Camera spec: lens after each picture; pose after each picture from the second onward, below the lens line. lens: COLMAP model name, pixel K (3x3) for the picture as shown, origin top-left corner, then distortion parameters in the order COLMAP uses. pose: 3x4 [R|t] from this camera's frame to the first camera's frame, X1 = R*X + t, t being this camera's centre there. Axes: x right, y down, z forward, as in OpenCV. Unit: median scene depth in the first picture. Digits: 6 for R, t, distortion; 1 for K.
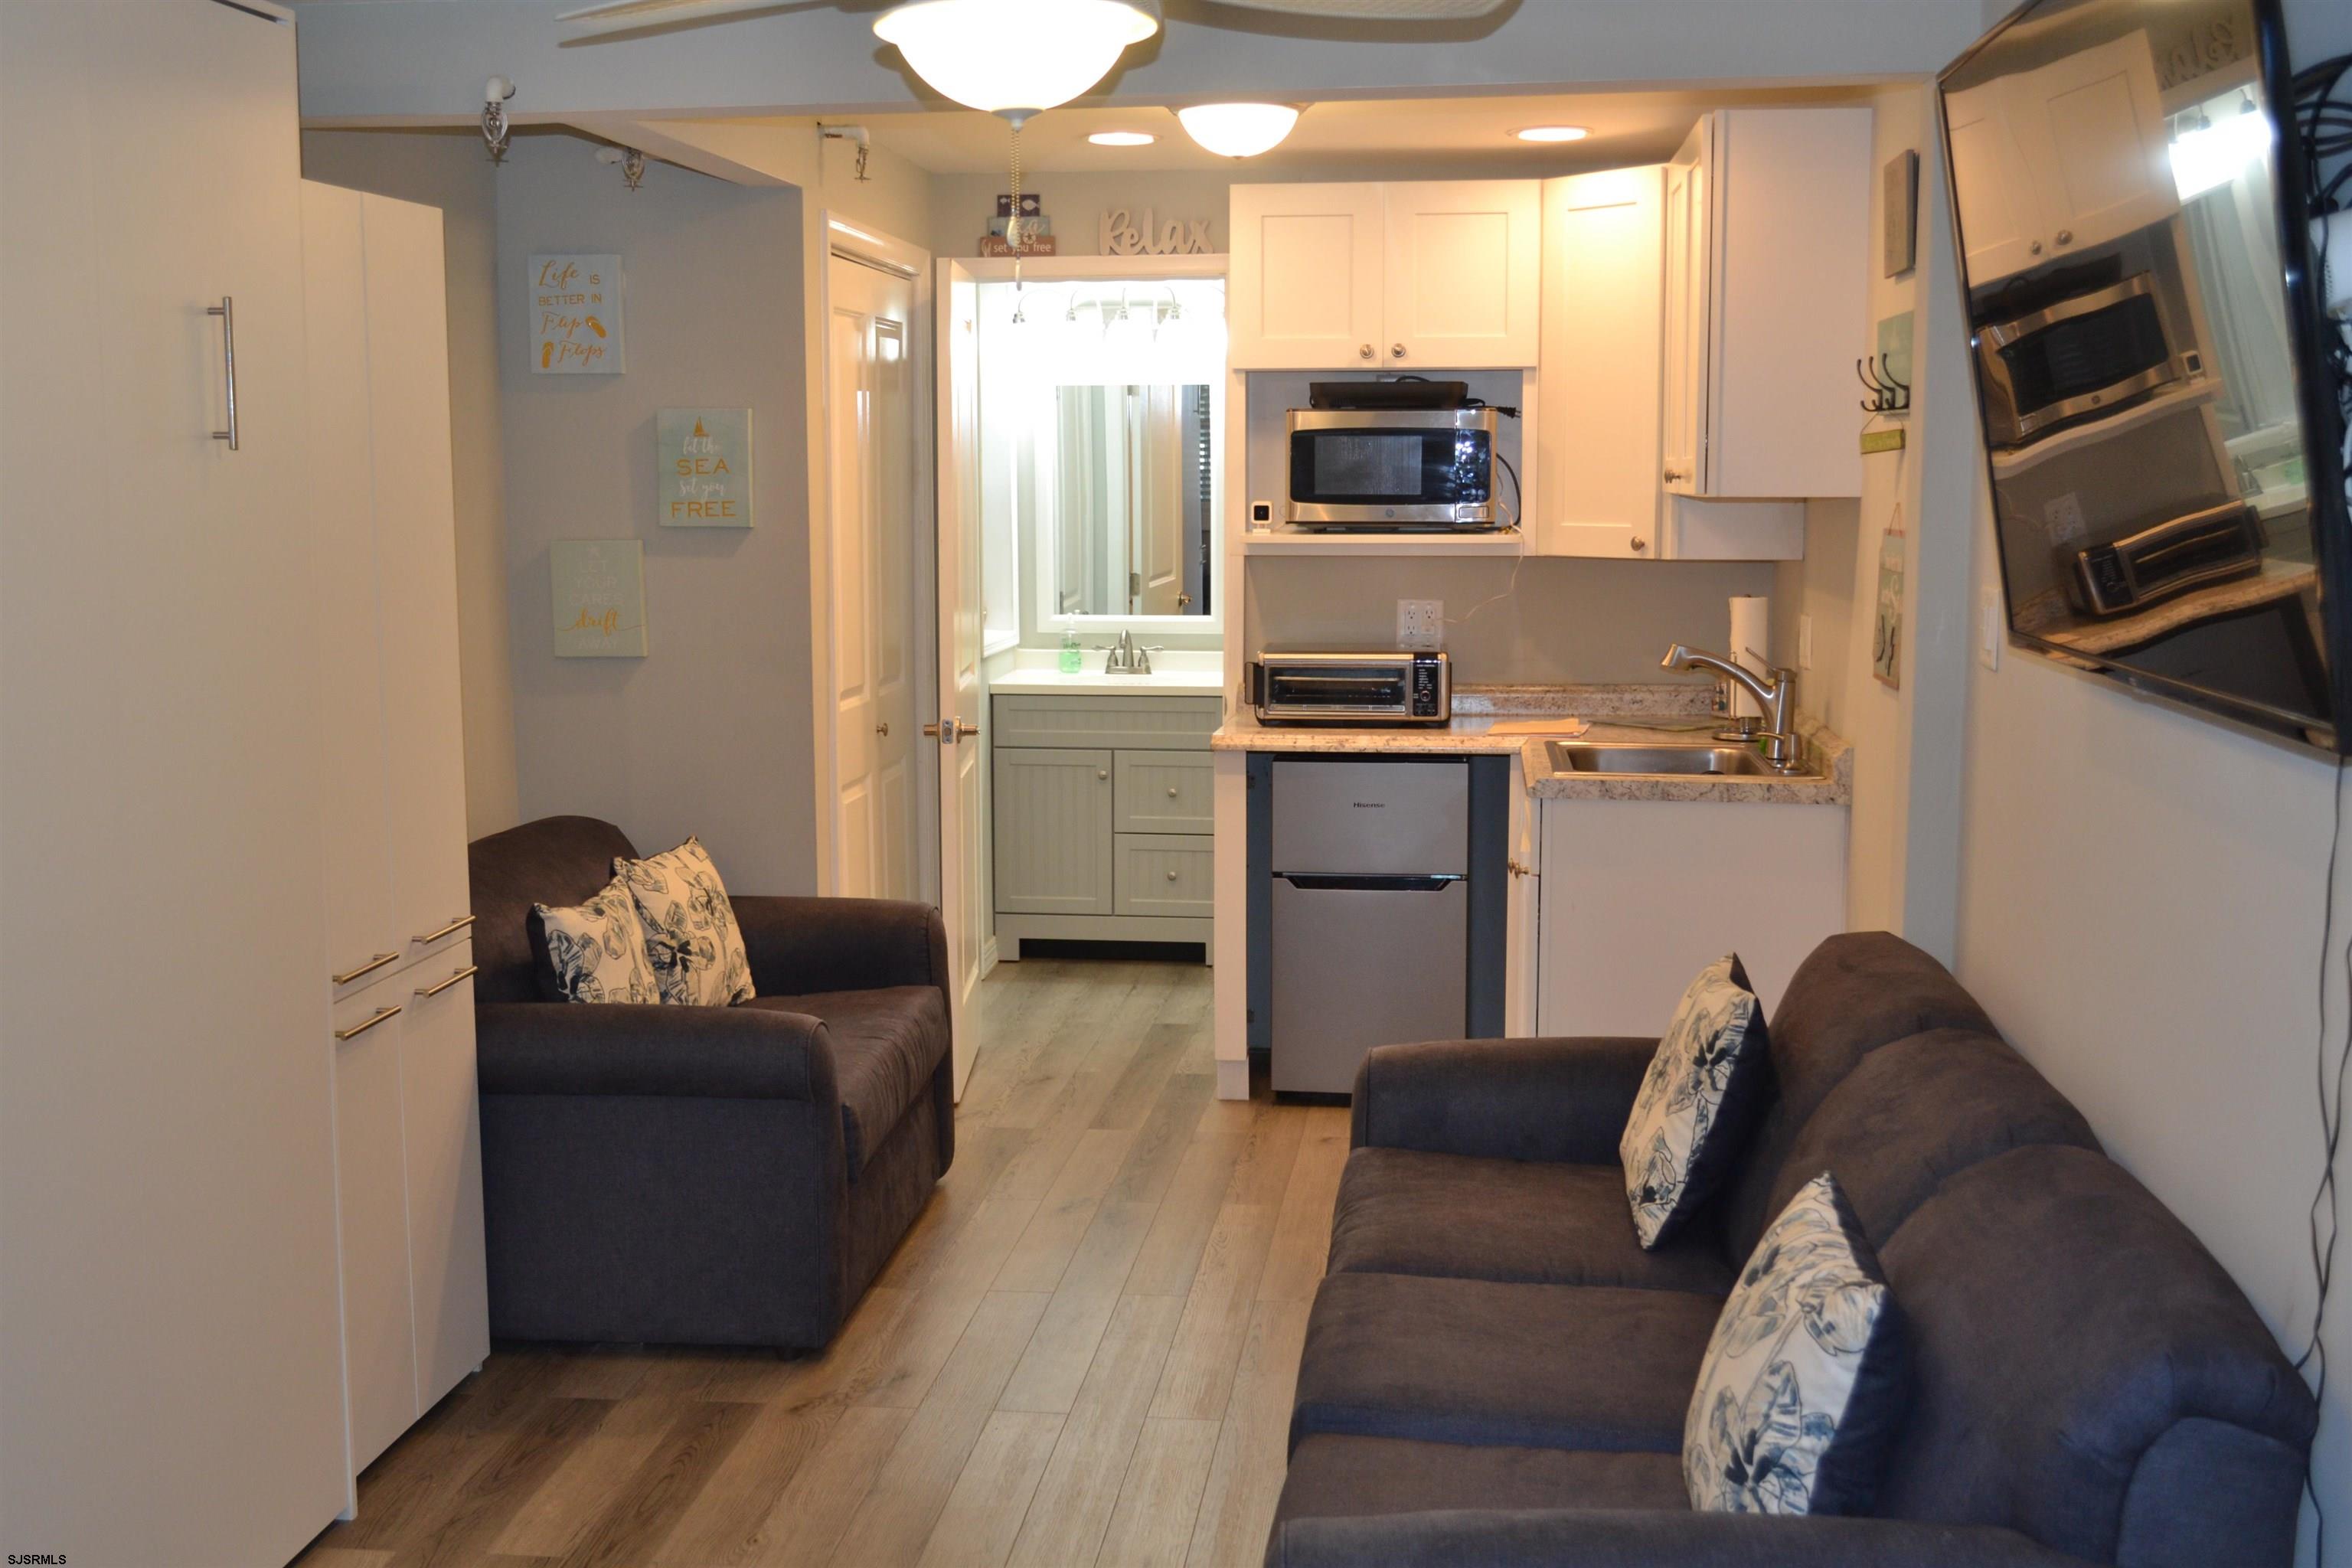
lens RADIAL K [[2536.1, 0, 1176.0], [0, 2536.1, 784.0], [0, 0, 1]] dist [-0.020455, -0.005539]
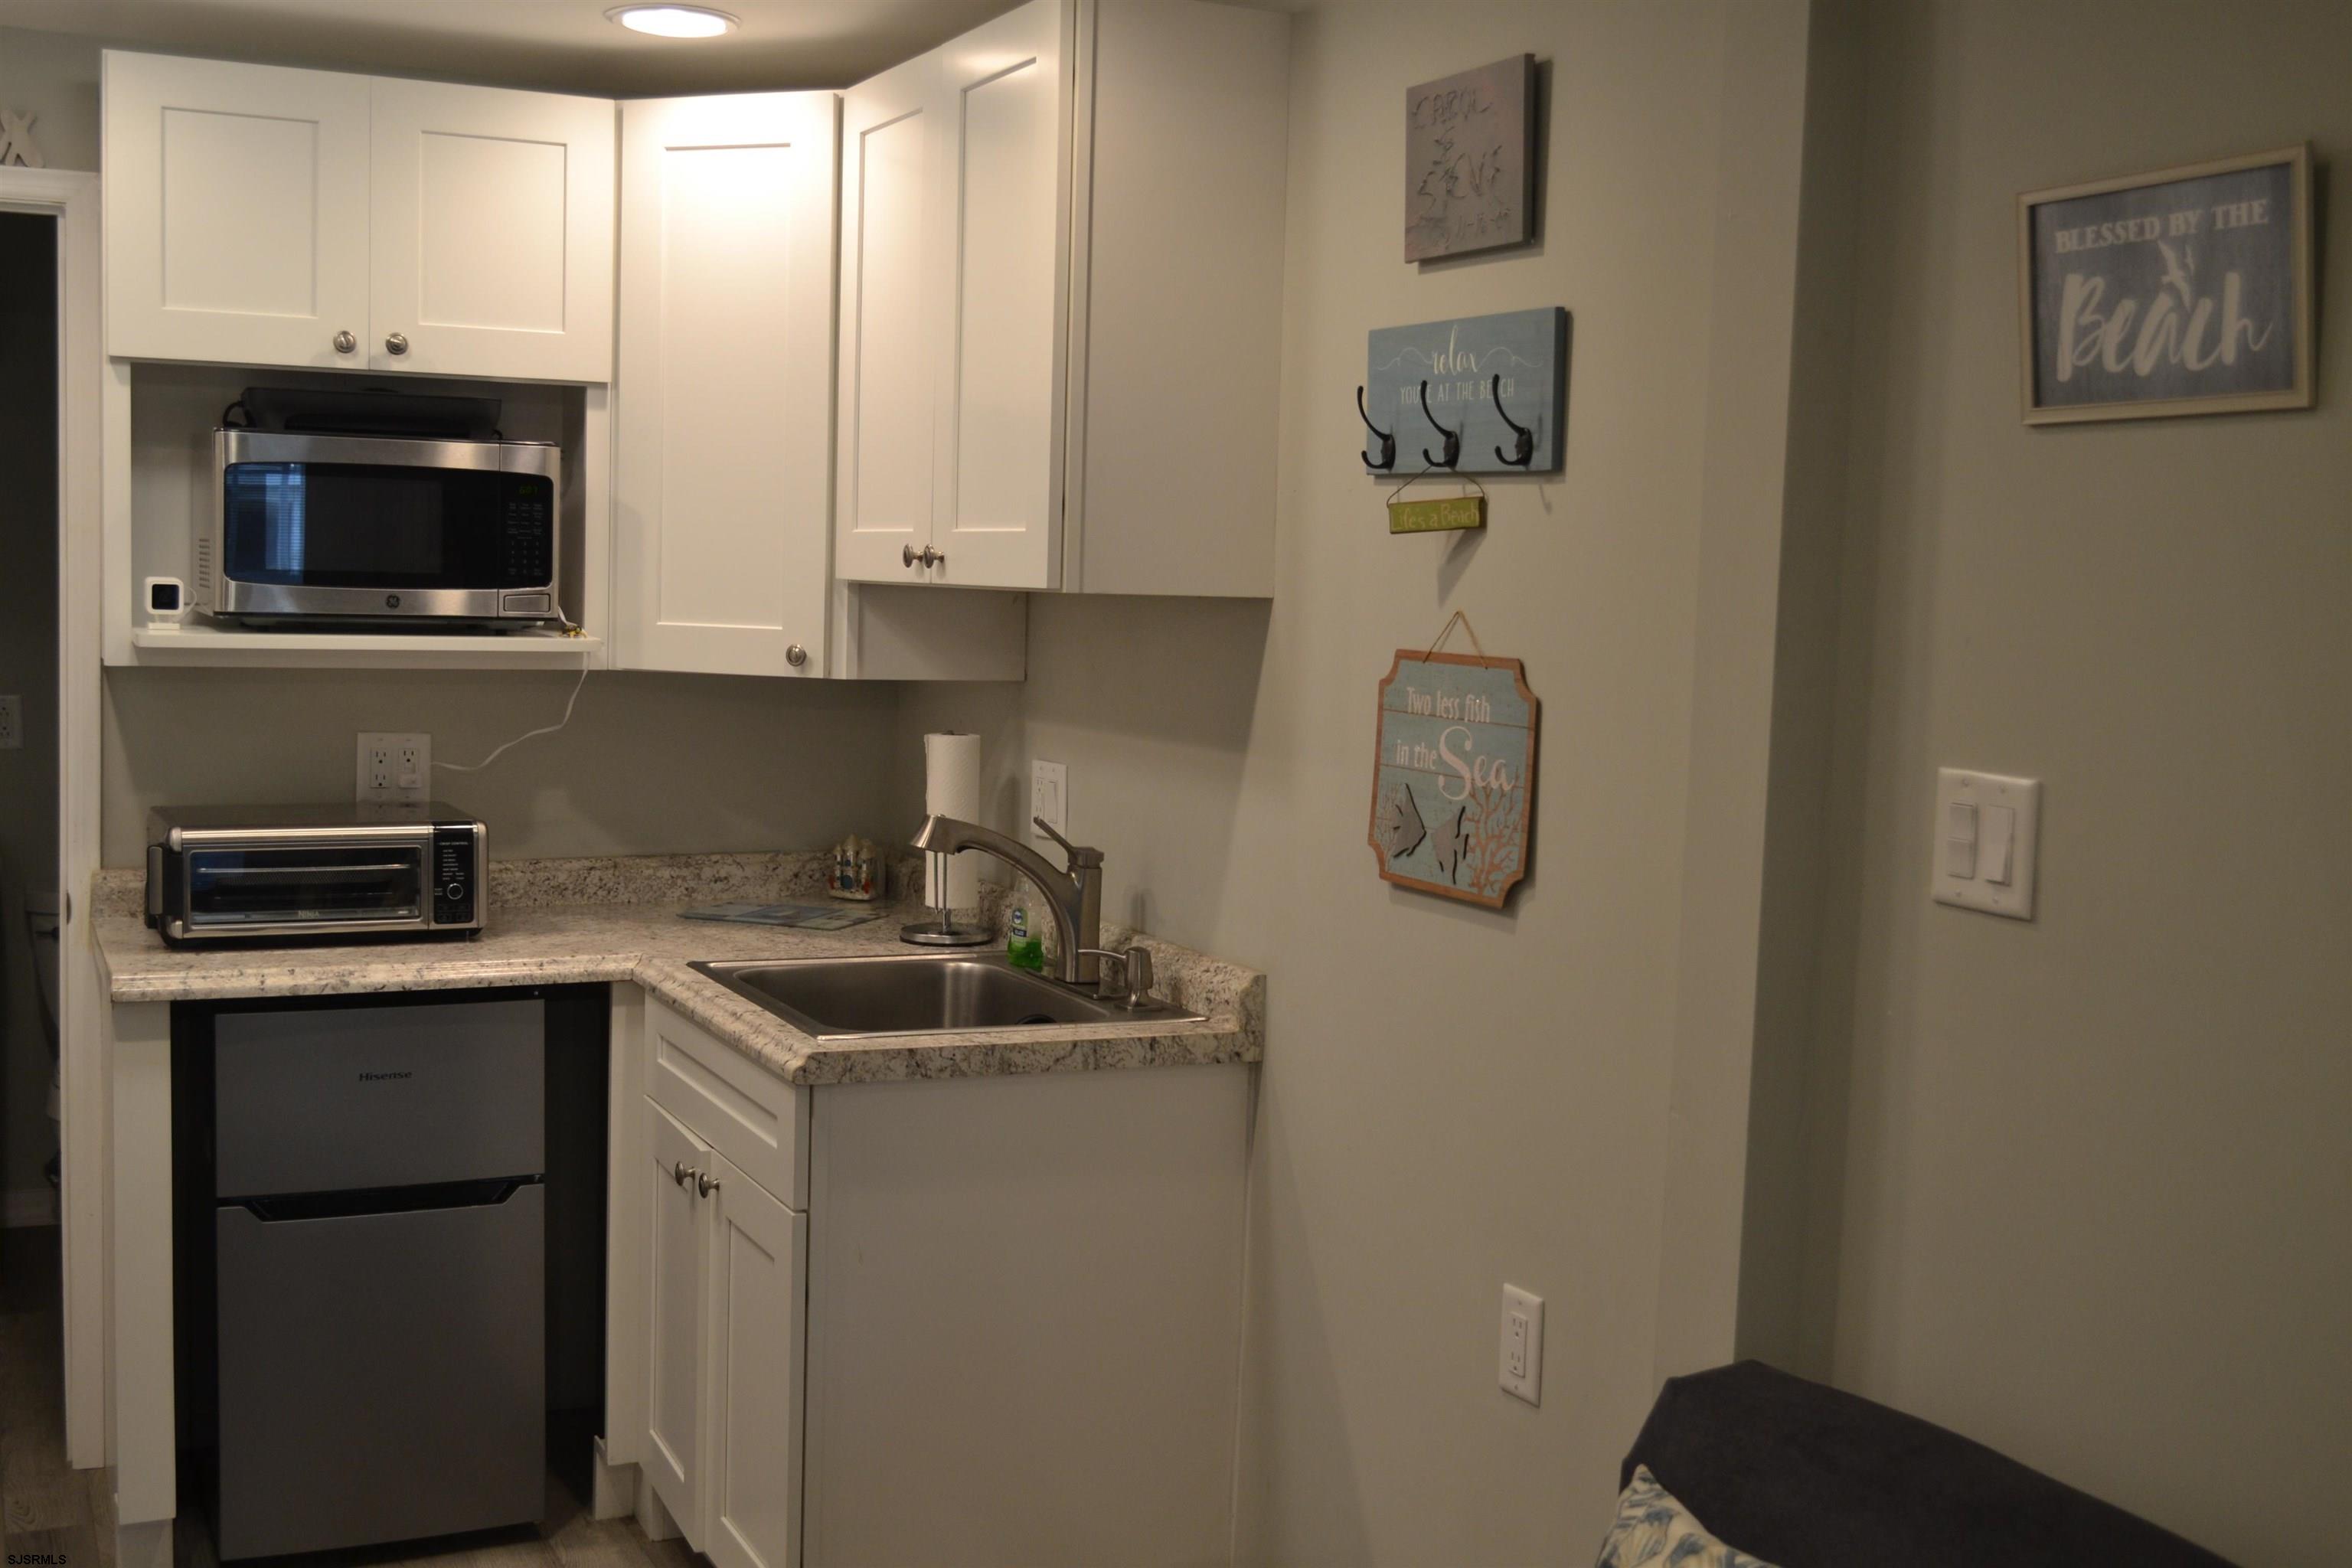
lens RADIAL K [[2536.1, 0, 1176.0], [0, 2536.1, 784.0], [0, 0, 1]] dist [-0.020455, -0.005539]
pose [[0.843852, -0.018852, 0.536245, -0.087986], [0.034695, 0.999208, -0.019470, -0.042878], [-0.535454, 0.035034, 0.843838, 0.369670]]
